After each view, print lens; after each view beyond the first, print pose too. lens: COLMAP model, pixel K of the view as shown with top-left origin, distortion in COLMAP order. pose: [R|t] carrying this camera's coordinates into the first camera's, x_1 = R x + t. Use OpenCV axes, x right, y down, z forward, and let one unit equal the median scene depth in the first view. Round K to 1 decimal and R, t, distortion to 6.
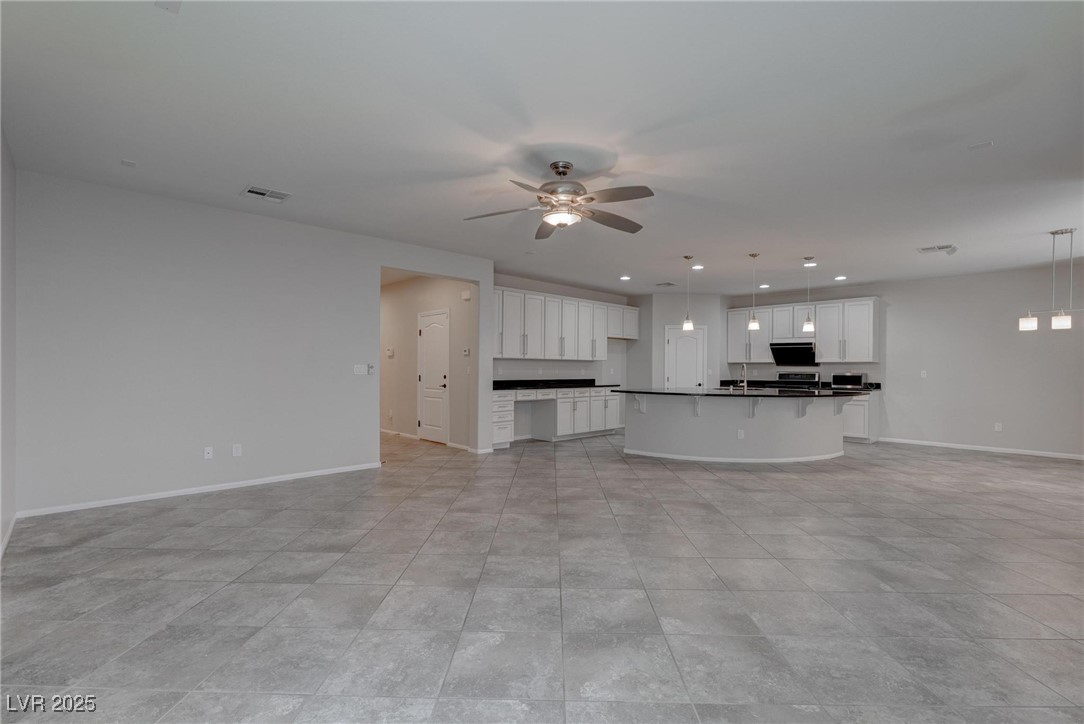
lens RADIAL K [[492.2, 0, 539.8], [0, 492.2, 366.9], [0, 0, 1]] dist [-0.013230, 0.000775]
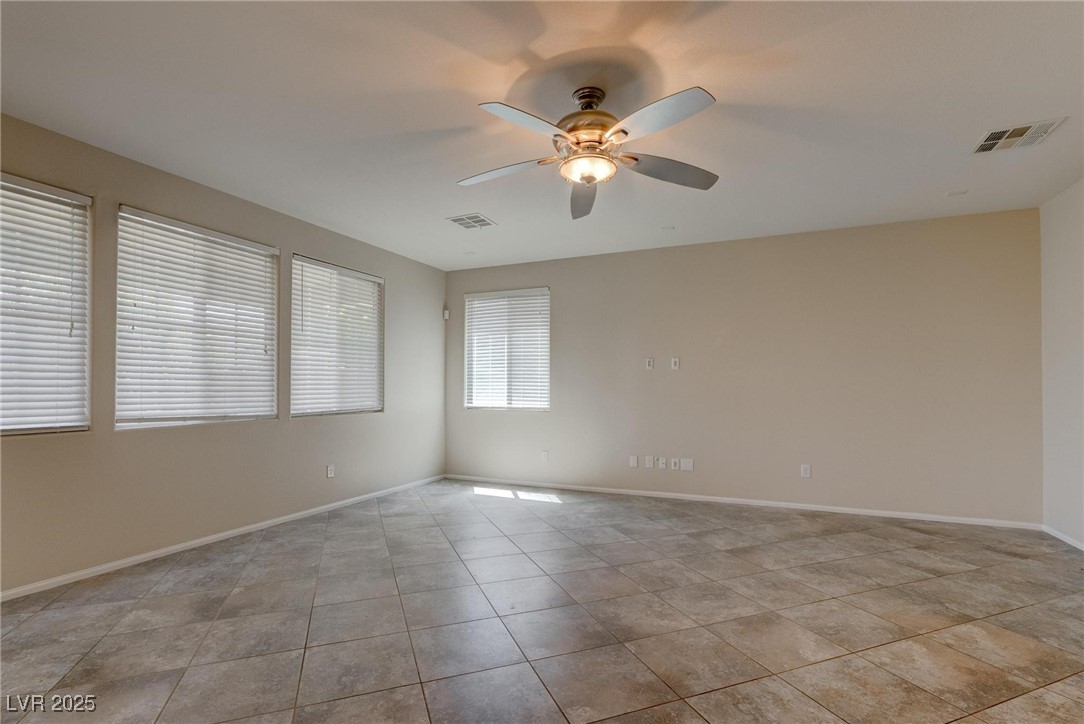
lens RADIAL K [[502.2, 0, 537.9], [0, 502.2, 382.5], [0, 0, 1]] dist [-0.021109, 0.008375]
pose [[-0.927985, -0.011397, -0.372444, 0.172582], [-0.006000, 0.999860, -0.015646, 0.004579], [0.372570, -0.012284, -0.927923, 0.758975]]
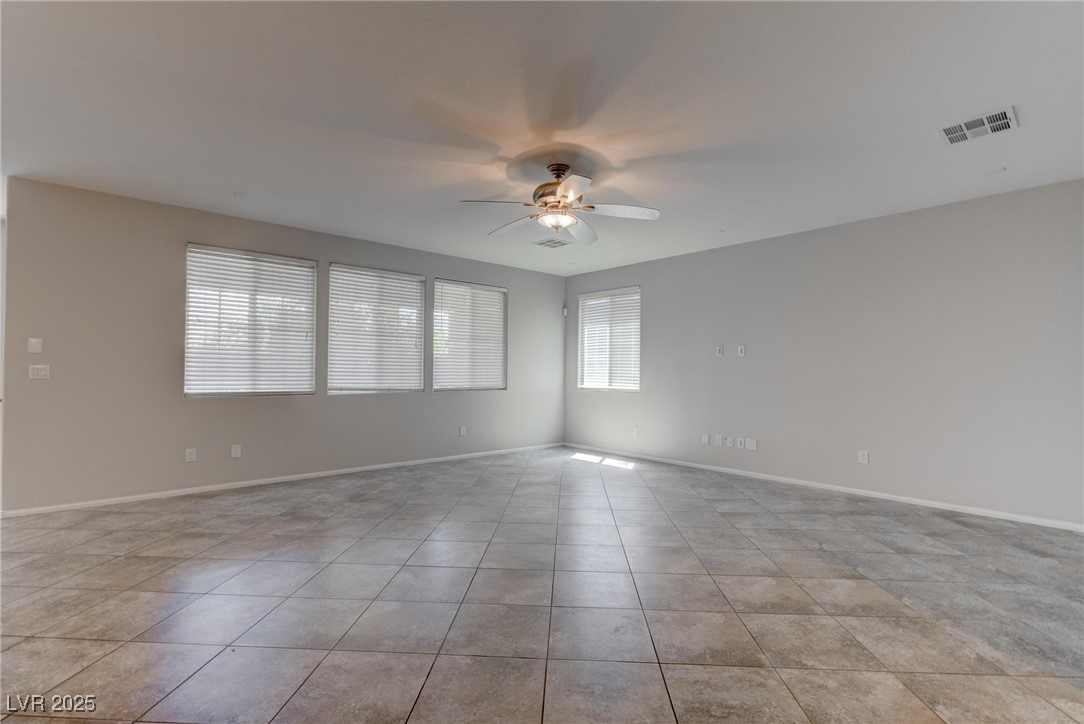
lens RADIAL K [[492.2, 0, 539.8], [0, 492.2, 366.9], [0, 0, 1]] dist [-0.013230, 0.000775]
pose [[-0.999166, -0.015371, 0.037842, 0.017852], [-0.015812, 0.999810, -0.011386, 0.003490], [-0.037660, -0.011975, -0.999219, 0.931356]]
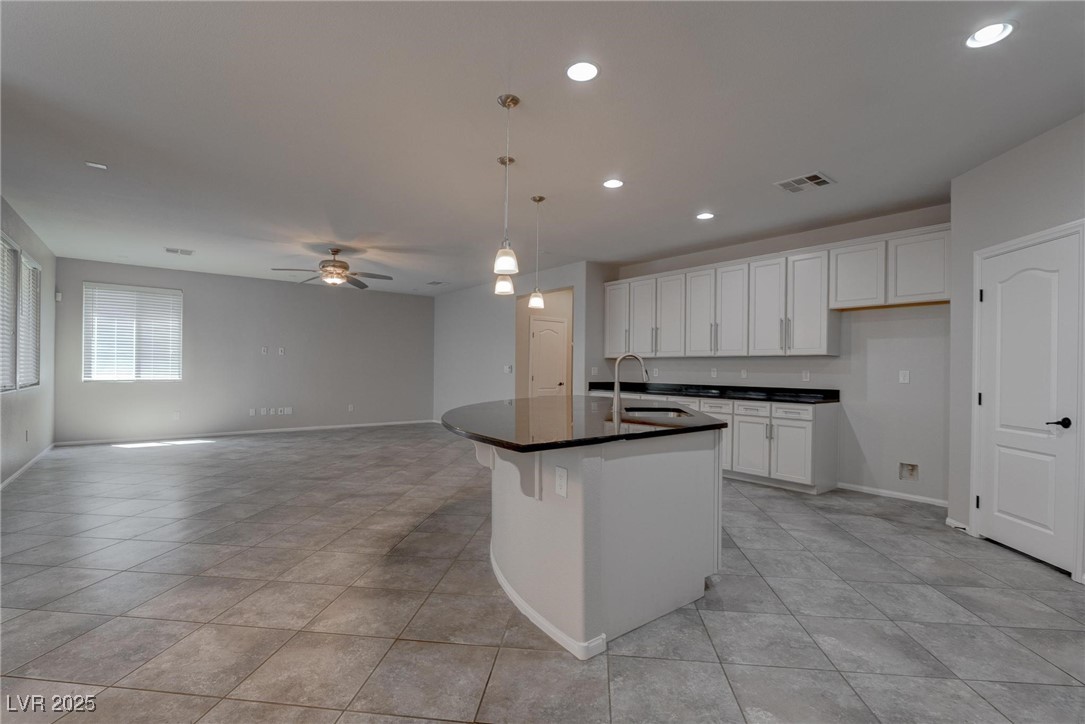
lens RADIAL K [[492.7, 0, 540.3], [0, 492.7, 366.9], [0, 0, 1]] dist [-0.013230, 0.000775]
pose [[-0.088013, -0.012595, -0.996040, 0.802197], [-0.008242, 0.999895, -0.011916, 0.010739], [0.996085, 0.007160, -0.088107, 0.881511]]
